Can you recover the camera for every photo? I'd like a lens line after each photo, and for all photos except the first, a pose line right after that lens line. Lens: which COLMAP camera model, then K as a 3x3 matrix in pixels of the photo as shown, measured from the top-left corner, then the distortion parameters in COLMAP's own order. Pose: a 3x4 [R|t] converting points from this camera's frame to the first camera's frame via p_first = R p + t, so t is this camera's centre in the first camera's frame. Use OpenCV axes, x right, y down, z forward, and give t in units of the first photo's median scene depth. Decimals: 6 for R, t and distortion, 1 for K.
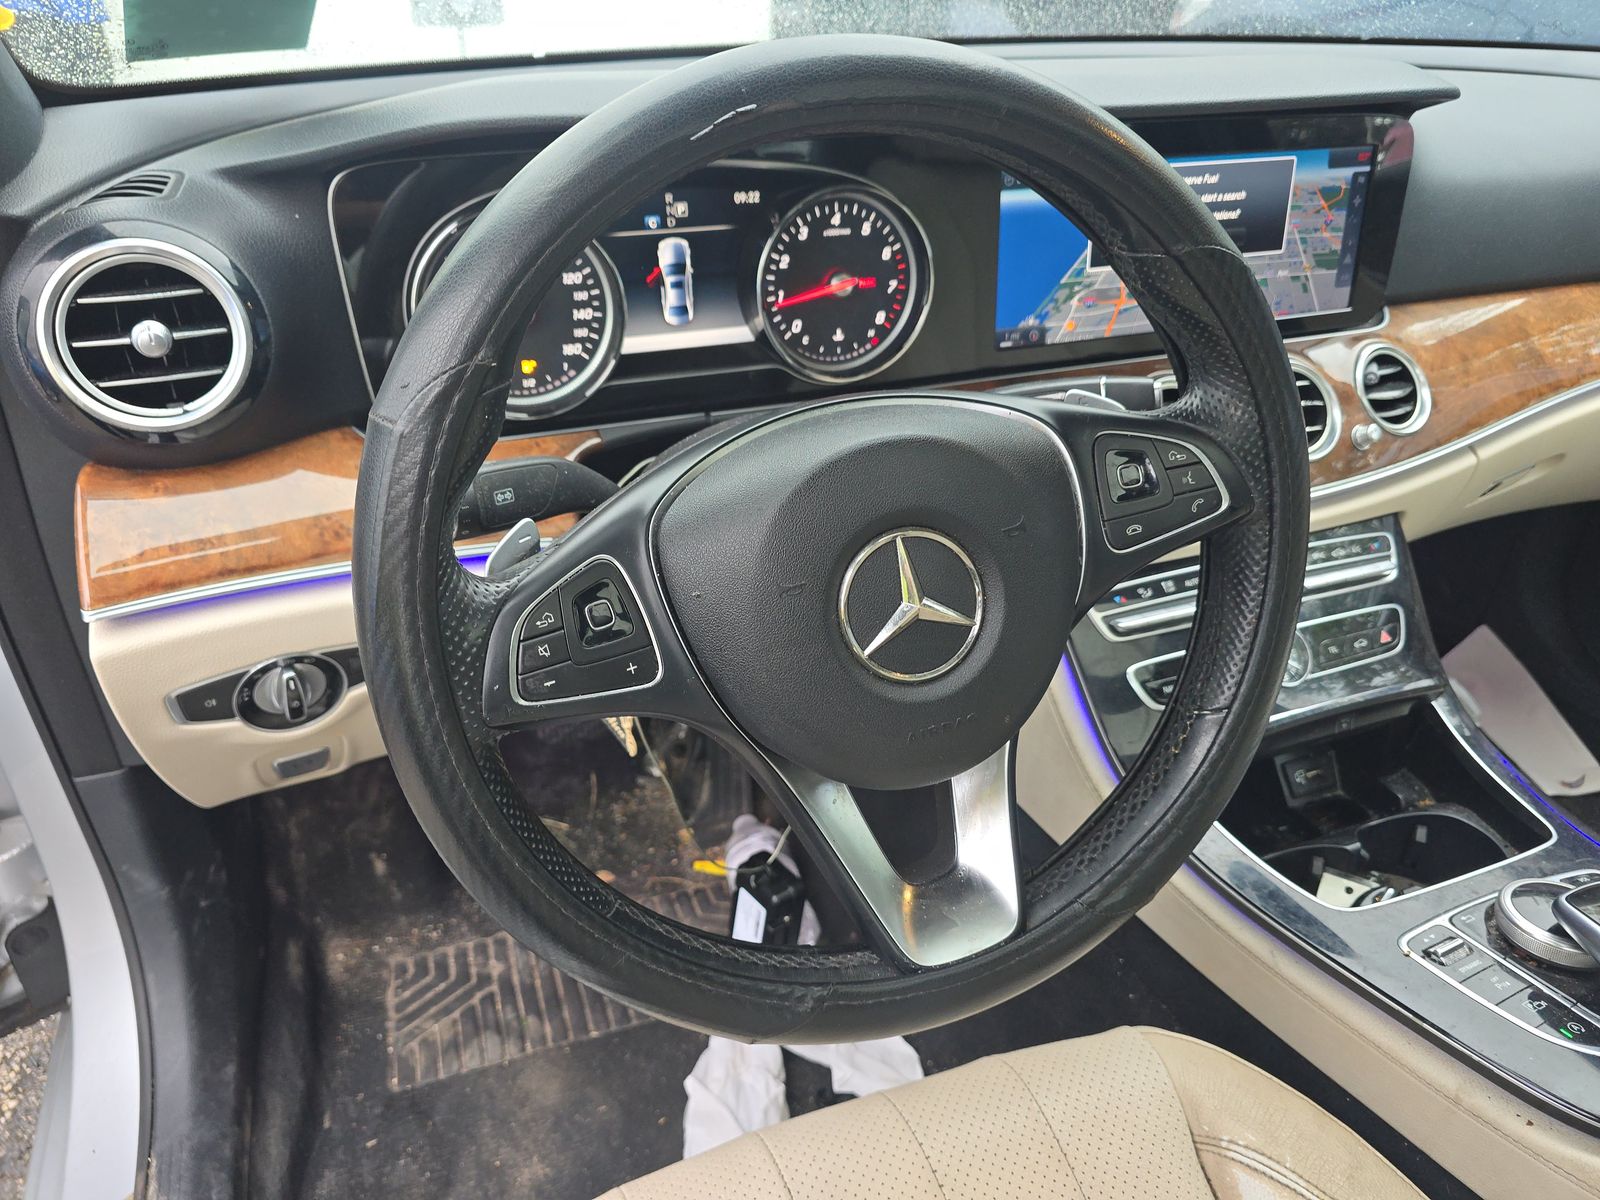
lens RADIAL K [[1077.6, 0, 800.0], [0, 1077.6, 600.0], [0, 0, 1]] dist [0.052542, -0.047844]
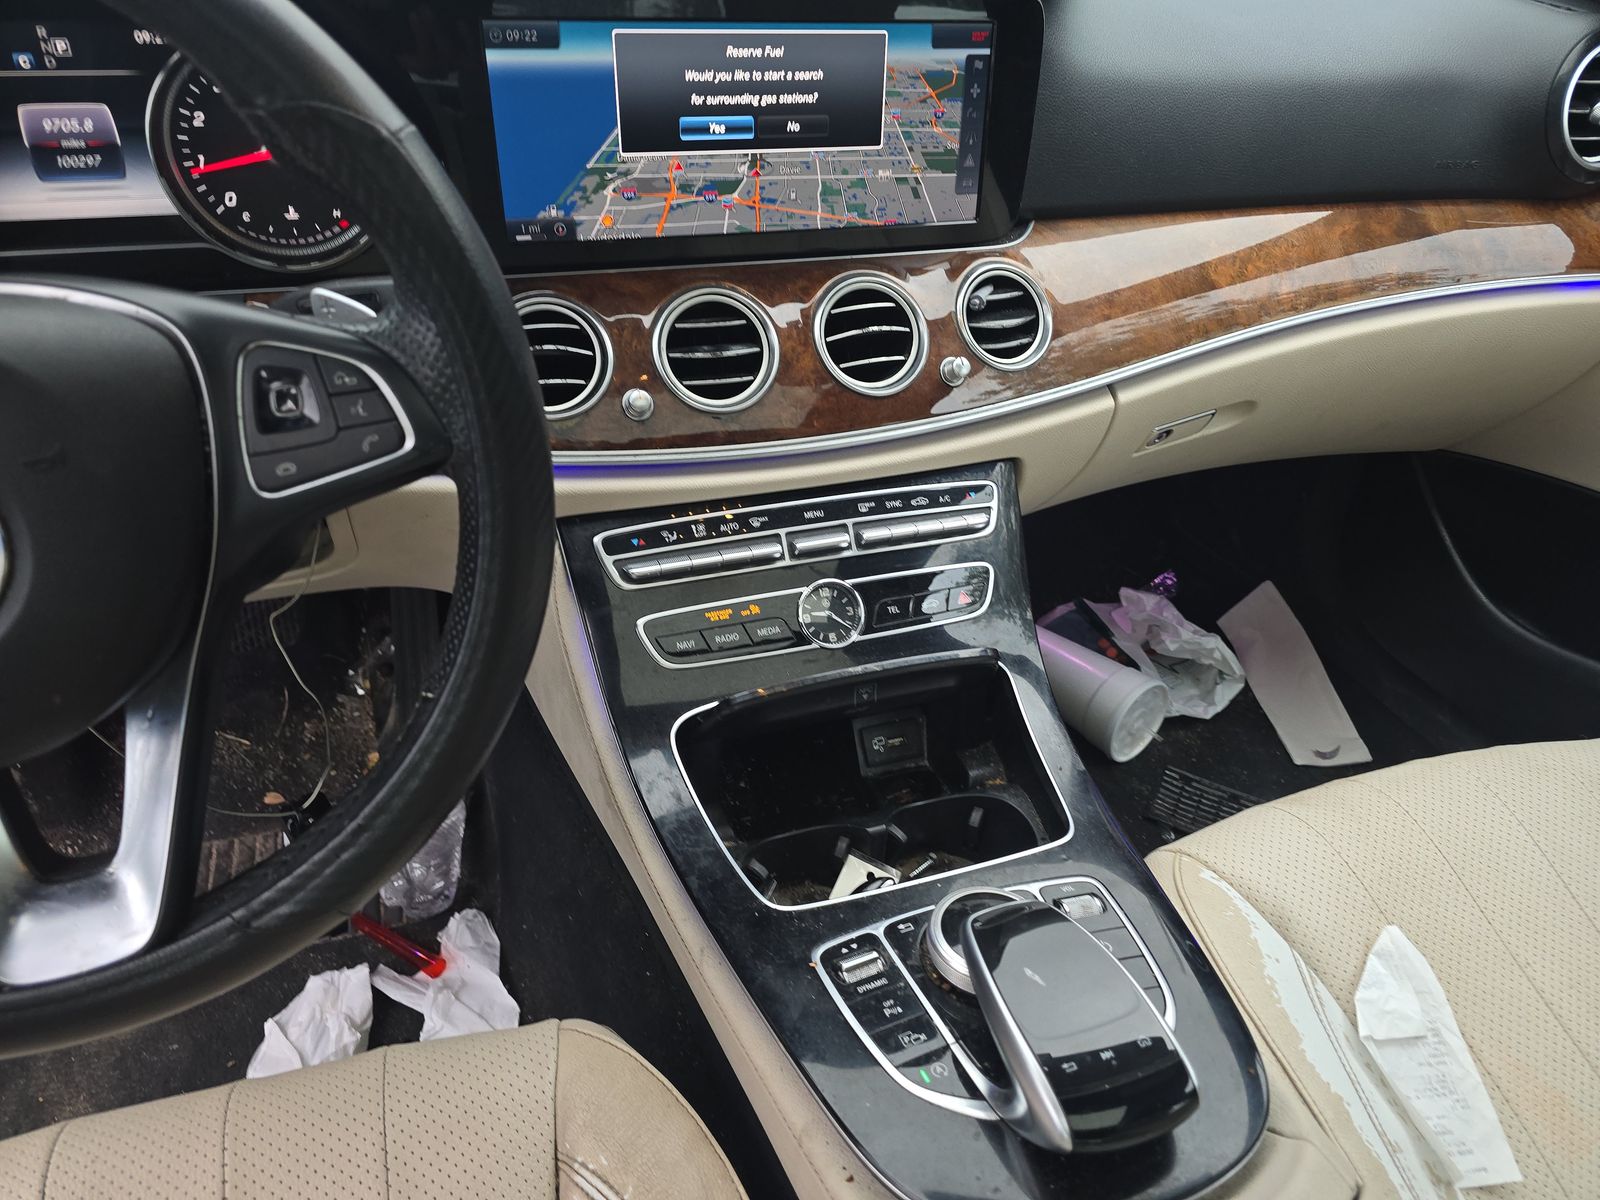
lens RADIAL K [[1071.9, 0, 800.0], [0, 1071.9, 600.0], [0, 0, 1]] dist [0.057457, -0.044316]
pose [[0.998509, 0.053663, -0.010048, 0.420773], [-0.052597, 0.994860, 0.086530, -0.034709], [0.014640, -0.085873, 0.996199, 0.118420]]
